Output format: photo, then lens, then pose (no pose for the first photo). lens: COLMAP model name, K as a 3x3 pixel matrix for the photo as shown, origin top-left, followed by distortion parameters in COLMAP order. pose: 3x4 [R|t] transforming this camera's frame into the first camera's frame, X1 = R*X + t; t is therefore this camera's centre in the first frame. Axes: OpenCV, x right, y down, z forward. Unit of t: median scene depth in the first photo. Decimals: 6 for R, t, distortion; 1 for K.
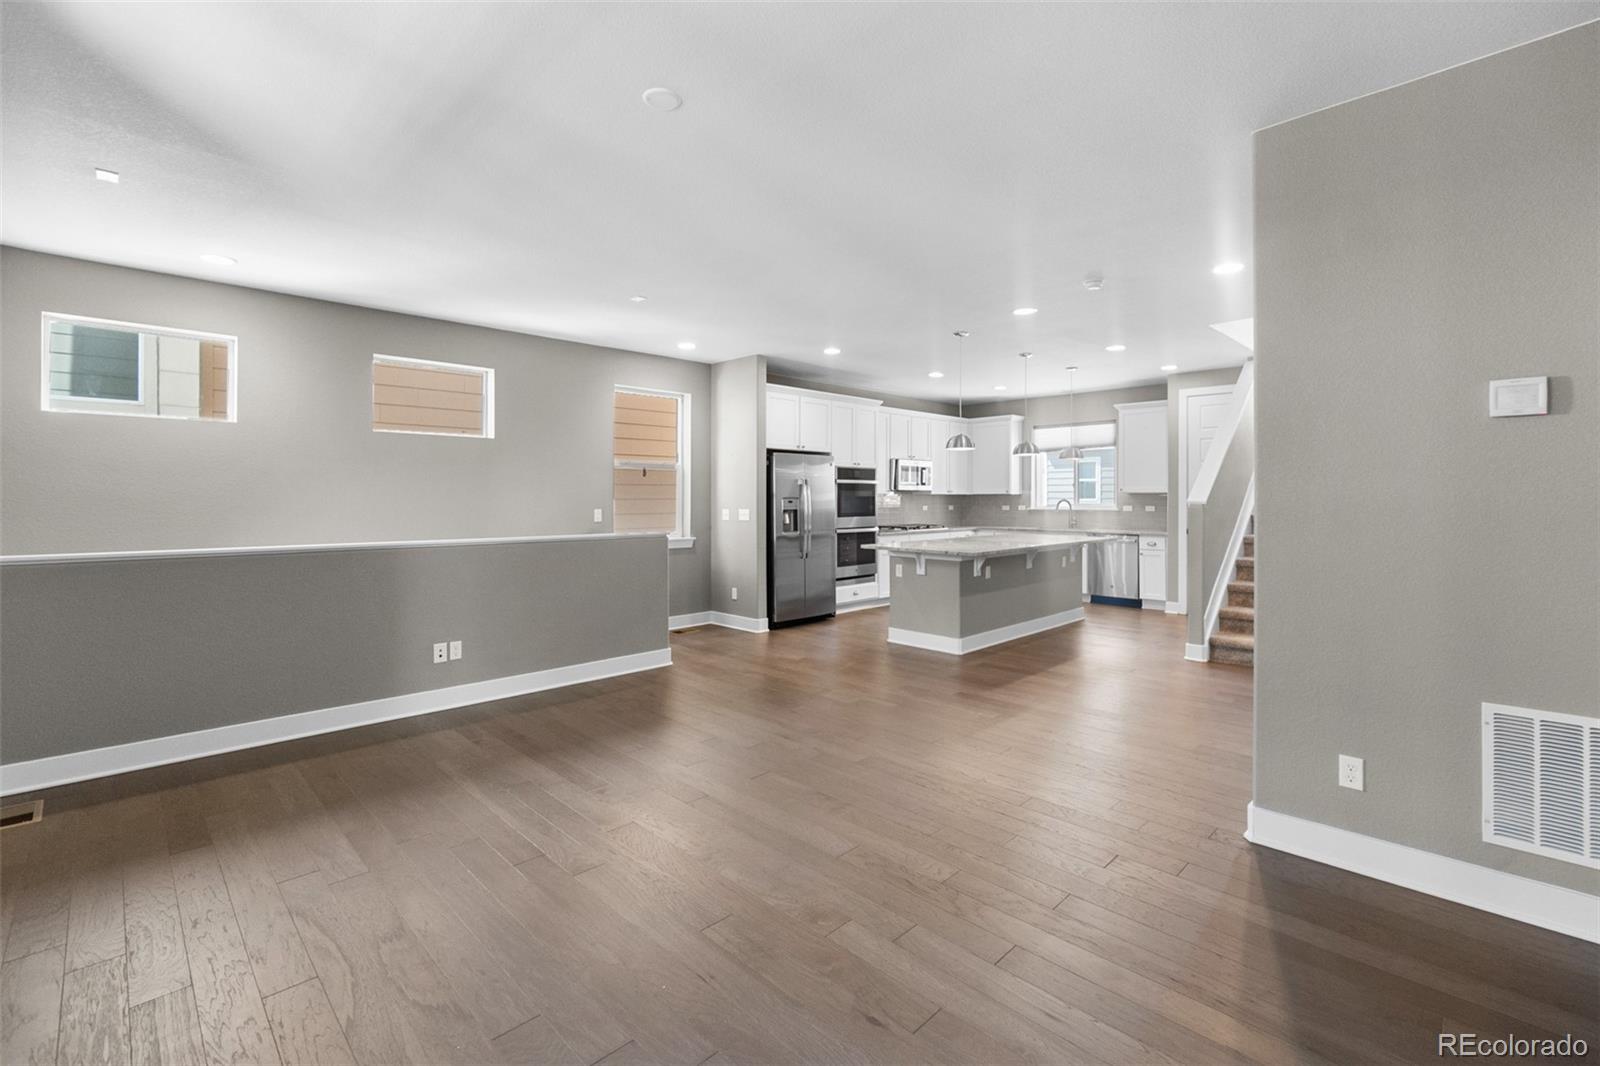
lens RADIAL K [[701.9, 0, 791.4], [0, 701.9, 494.2], [0, 0, 1]] dist [-0.000477, 0.000641]
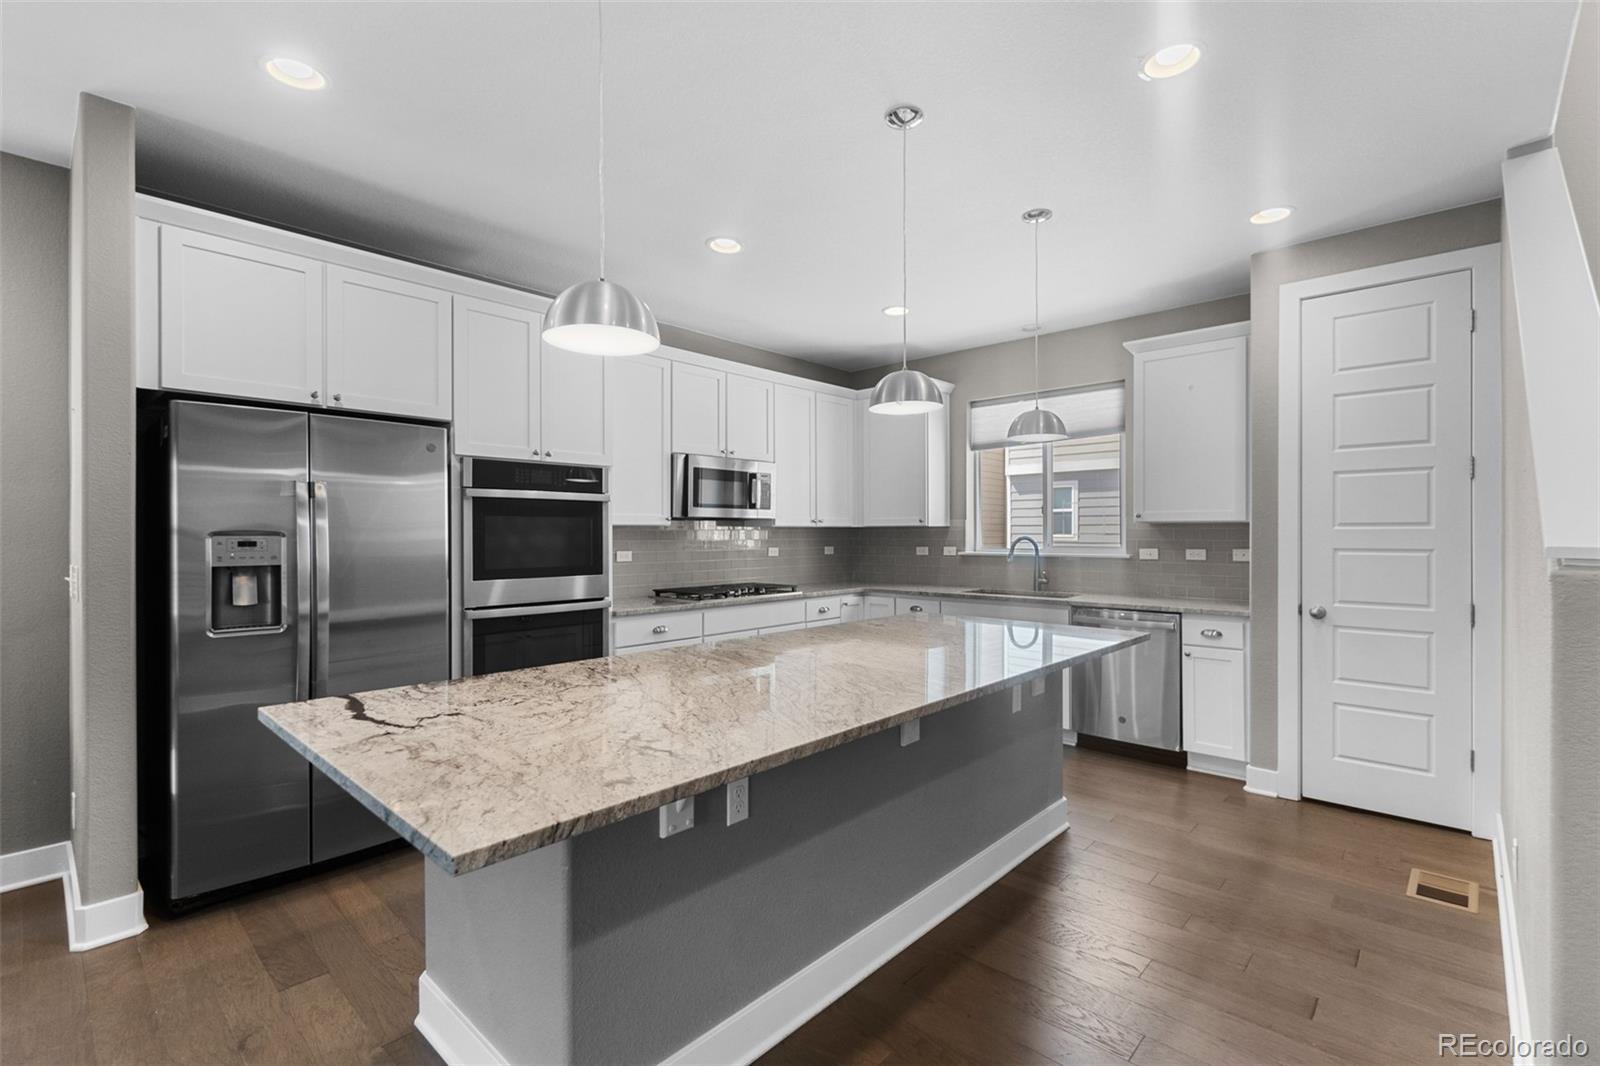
lens RADIAL K [[701.9, 0, 788.3], [0, 701.9, 536.4], [0, 0, 1]] dist [-0.000477, 0.000641]
pose [[0.999415, -0.001085, 0.034170, 0.205146], [0.000790, 0.999962, 0.008650, 0.003307], [-0.034178, -0.008618, 0.999379, 0.509788]]
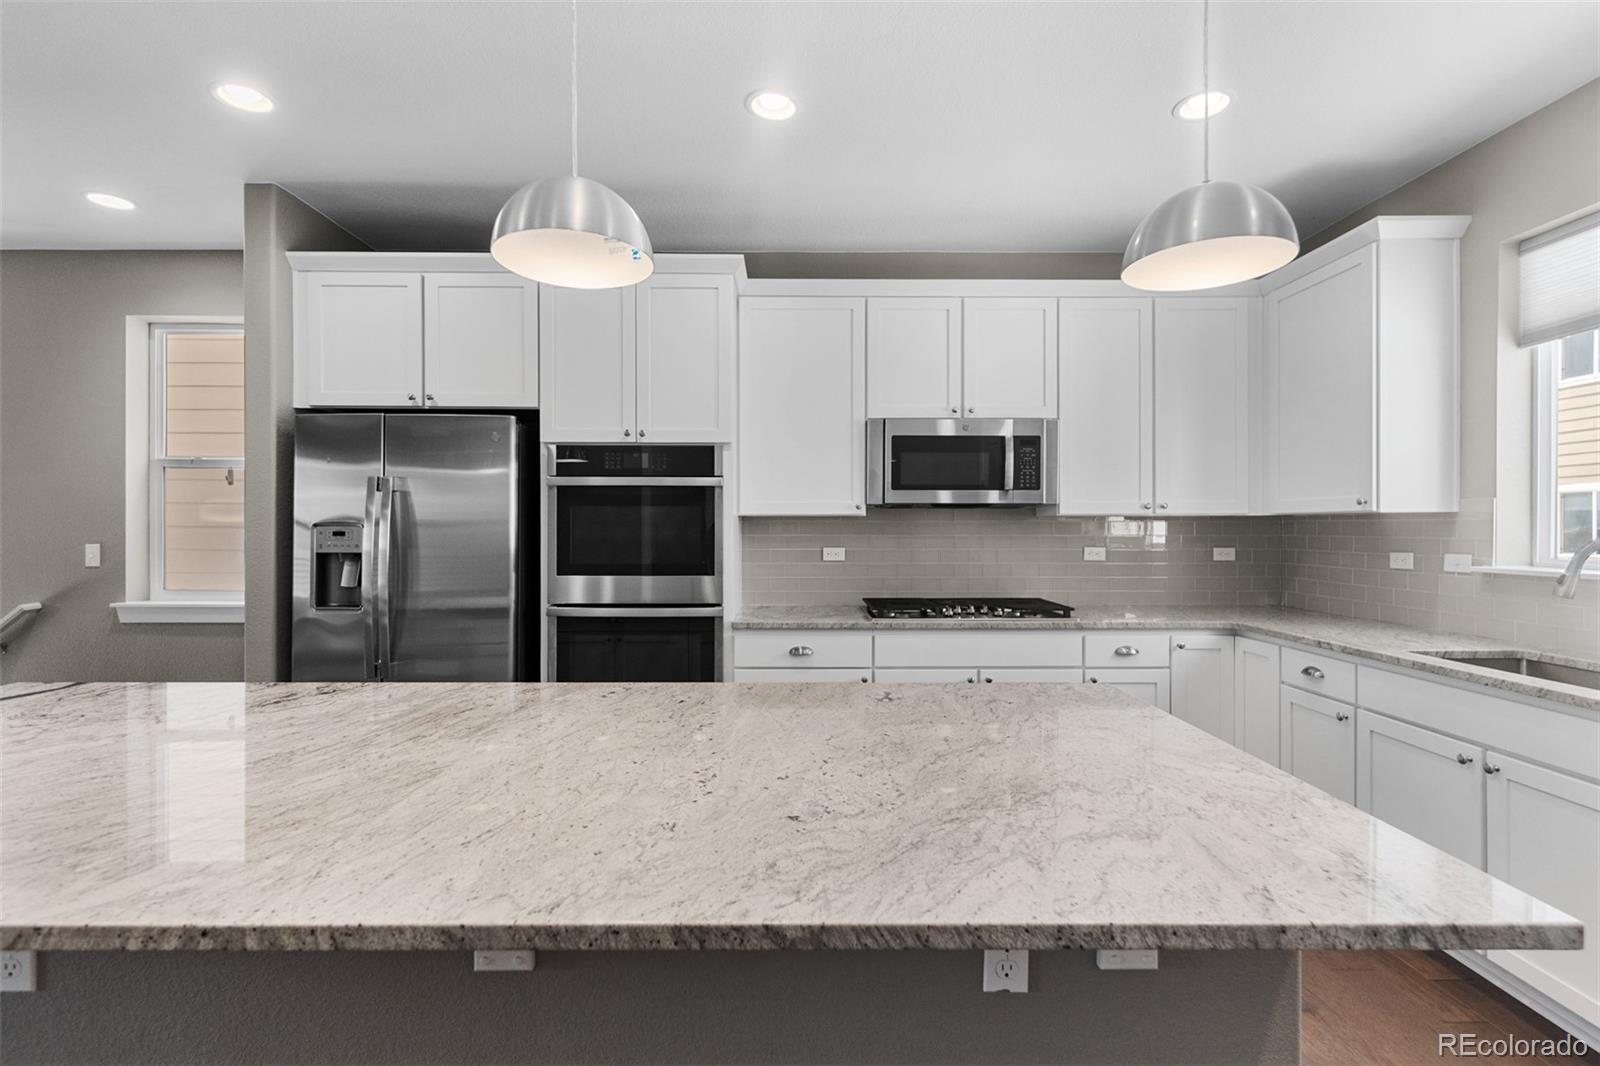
lens RADIAL K [[701.9, 0, 805.0], [0, 701.9, 531.8], [0, 0, 1]] dist [-0.000477, 0.000641]
pose [[0.722409, 0.004596, -0.691451, 0.372983], [0.001386, 0.999966, 0.008094, 0.005454], [0.691465, -0.006805, 0.722378, 0.710908]]
